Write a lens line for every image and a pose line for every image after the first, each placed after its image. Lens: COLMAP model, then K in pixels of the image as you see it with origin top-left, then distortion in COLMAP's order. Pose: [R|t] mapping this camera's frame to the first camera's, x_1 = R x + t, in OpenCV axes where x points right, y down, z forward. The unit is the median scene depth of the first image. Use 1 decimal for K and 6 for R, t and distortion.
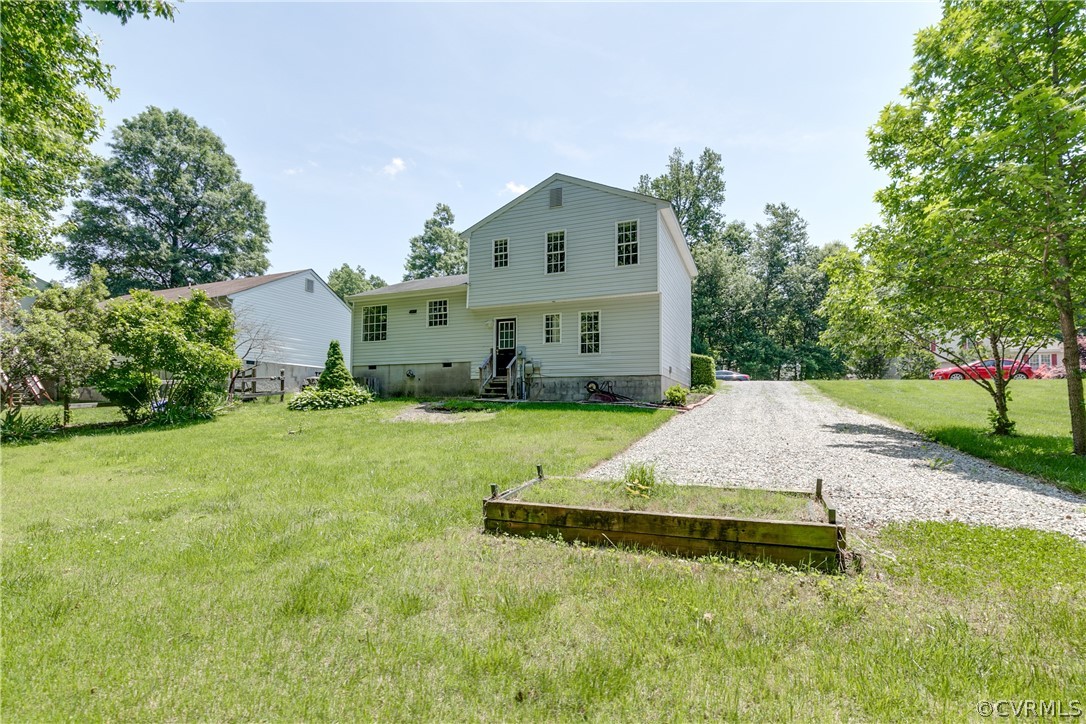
lens RADIAL K [[489.0, 0, 551.5], [0, 489.0, 362.3], [0, 0, 1]] dist [0.036576, 0.000070]
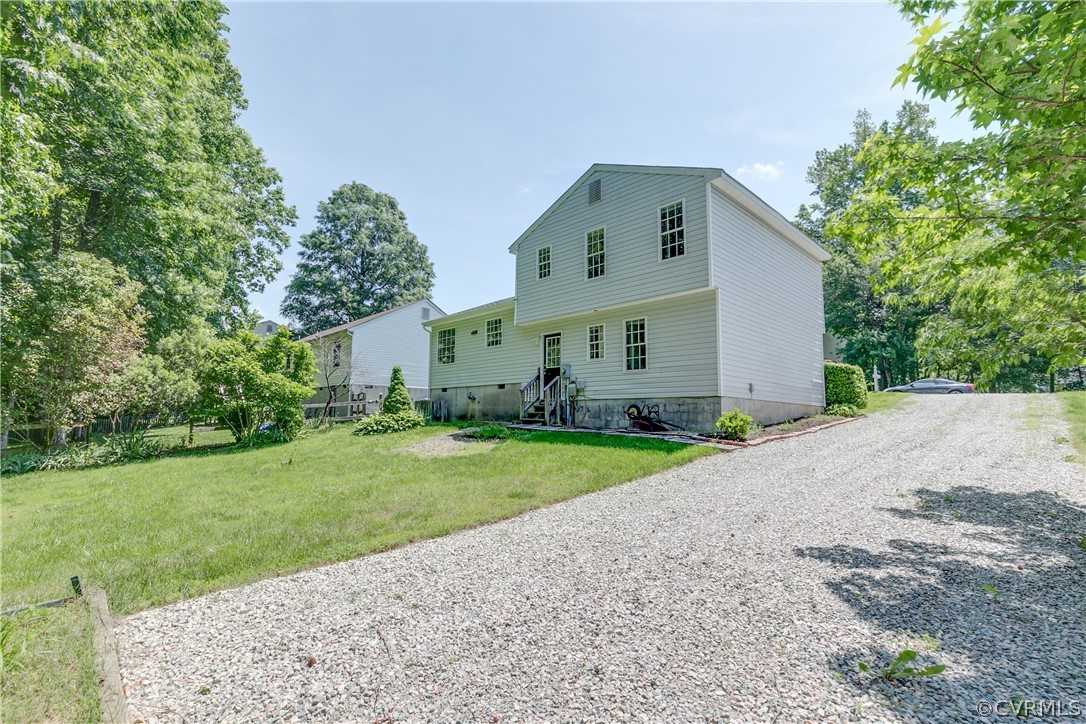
lens RADIAL K [[481.8, 0, 543.1], [0, 481.8, 351.1], [0, 0, 1]] dist [0.023117, -0.000014]
pose [[0.918562, -0.050256, -0.392069, 0.244930], [0.031590, 0.998046, -0.053918, -0.011054], [0.394013, 0.037142, 0.918354, 0.191011]]
